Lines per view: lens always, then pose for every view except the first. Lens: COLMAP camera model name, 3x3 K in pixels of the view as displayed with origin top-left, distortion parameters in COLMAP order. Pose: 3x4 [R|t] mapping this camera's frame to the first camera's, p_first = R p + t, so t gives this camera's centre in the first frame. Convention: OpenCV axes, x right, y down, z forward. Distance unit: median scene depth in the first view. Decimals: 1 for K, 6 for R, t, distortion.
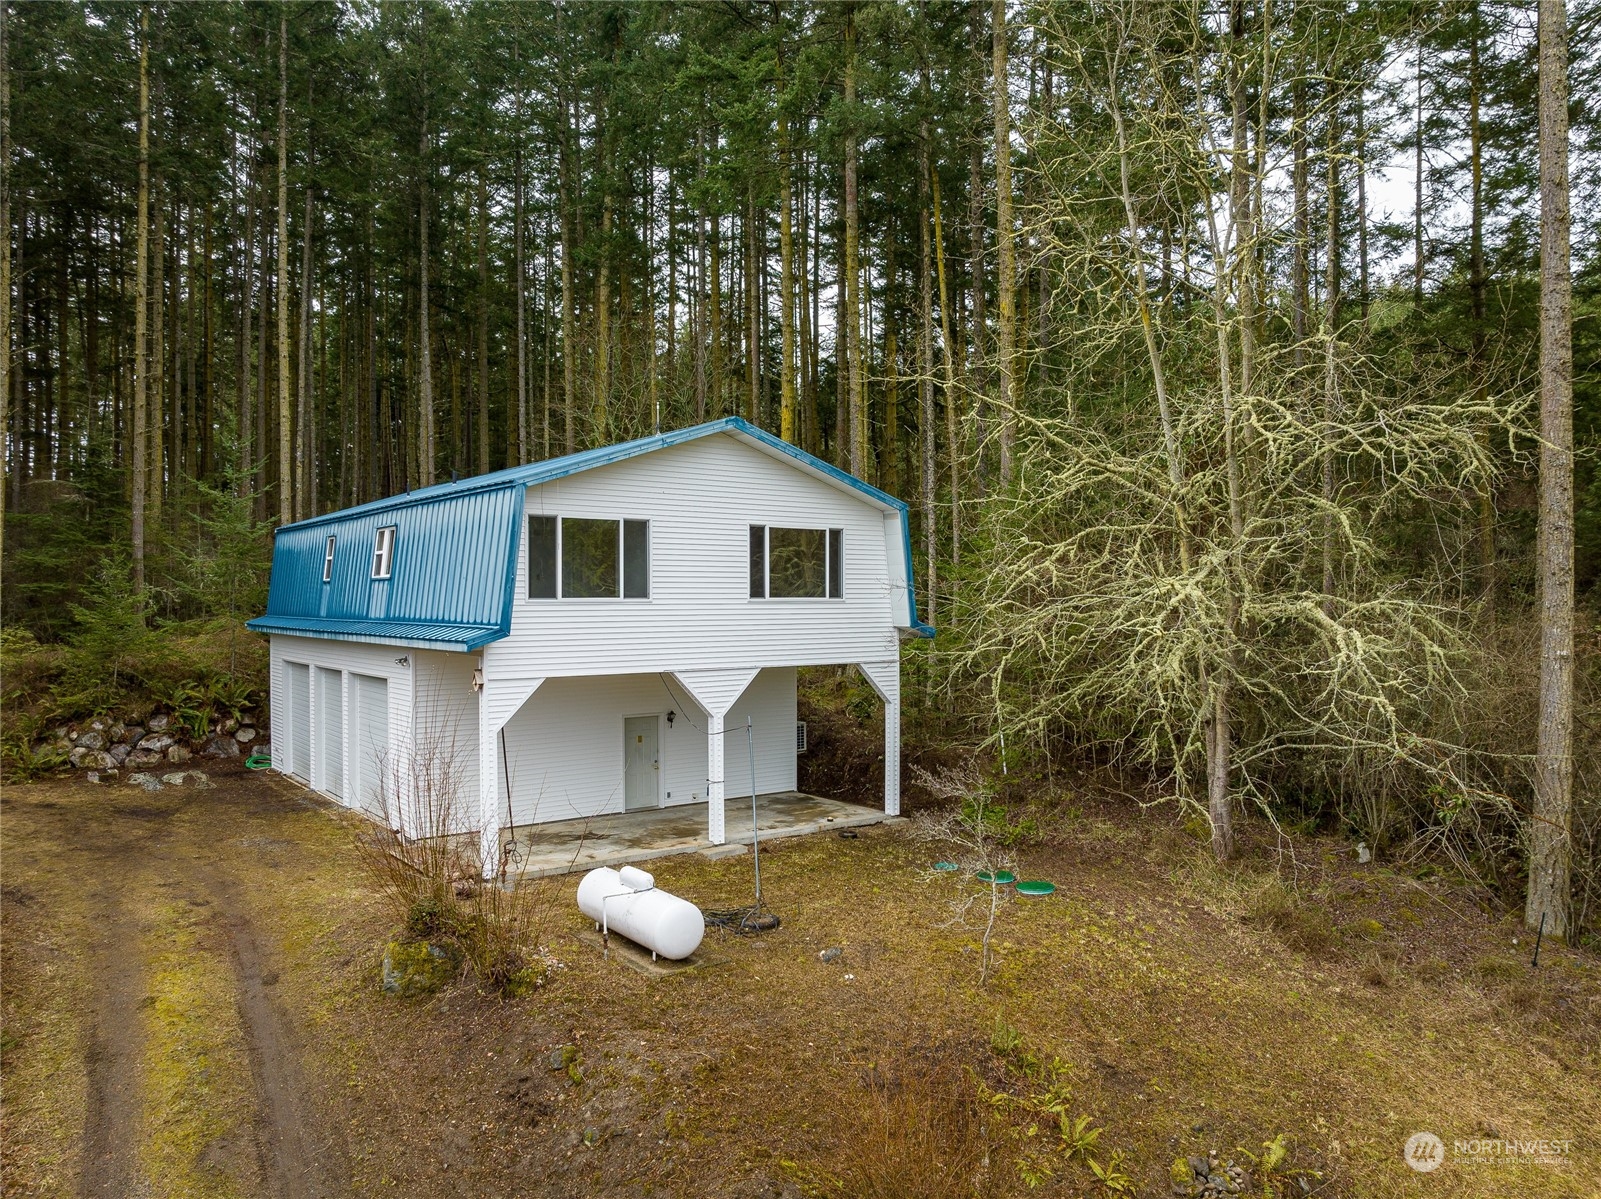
lens RADIAL K [[1116.5, 0, 800.5], [0, 1116.5, 599.5], [0, 0, 1]] dist [-0.047543, 0.000638]
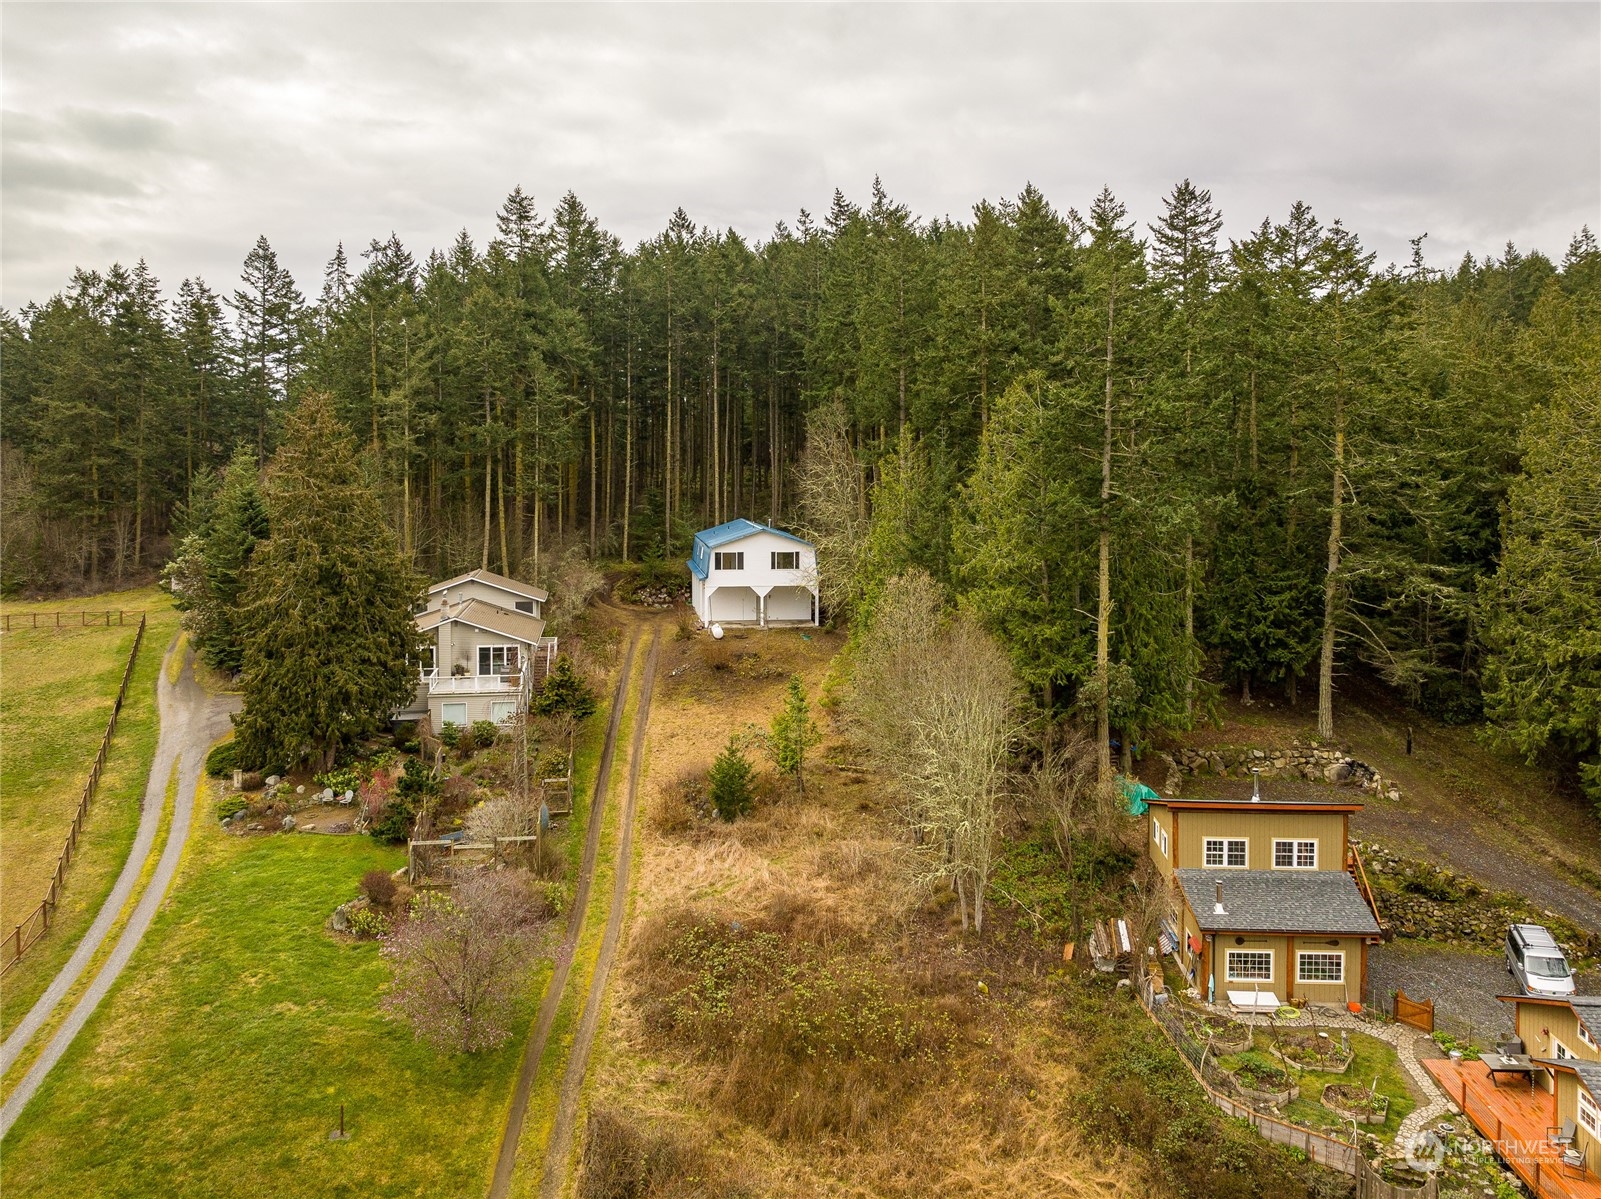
lens RADIAL K [[1211.3, 0, 800.5], [0, 1211.3, 599.5], [0, 0, 1]] dist [0.003015, 0.009433]
pose [[0.874964, 0.060892, -0.480344, 2.001264], [-0.004840, 0.993111, 0.117078, -0.376843], [0.484164, -0.100114, 0.869231, -2.595107]]
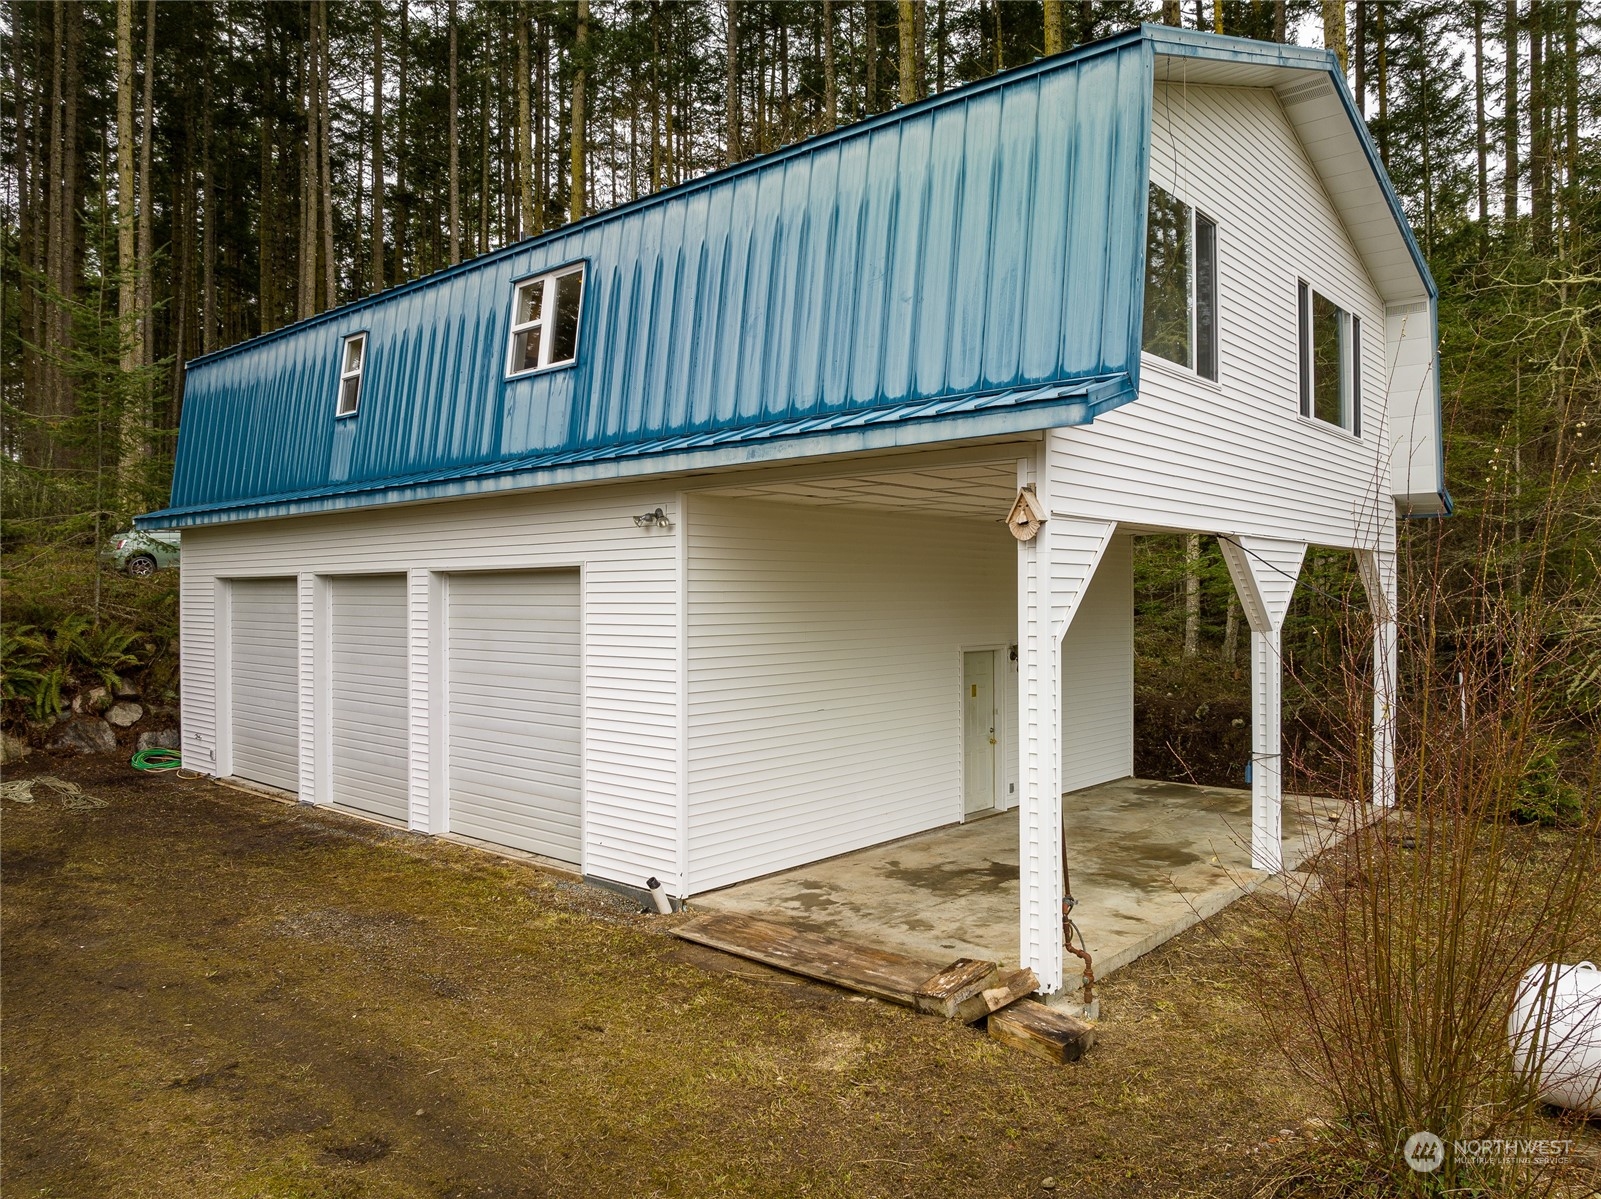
lens RADIAL K [[1116.5, 0, 800.5], [0, 1116.5, 599.5], [0, 0, 1]] dist [-0.047543, 0.000638]
pose [[0.979310, 0.002364, 0.202350, -0.352198], [-0.001944, 0.999996, -0.002274, 0.081498], [-0.202355, 0.001834, 0.979311, 0.469254]]
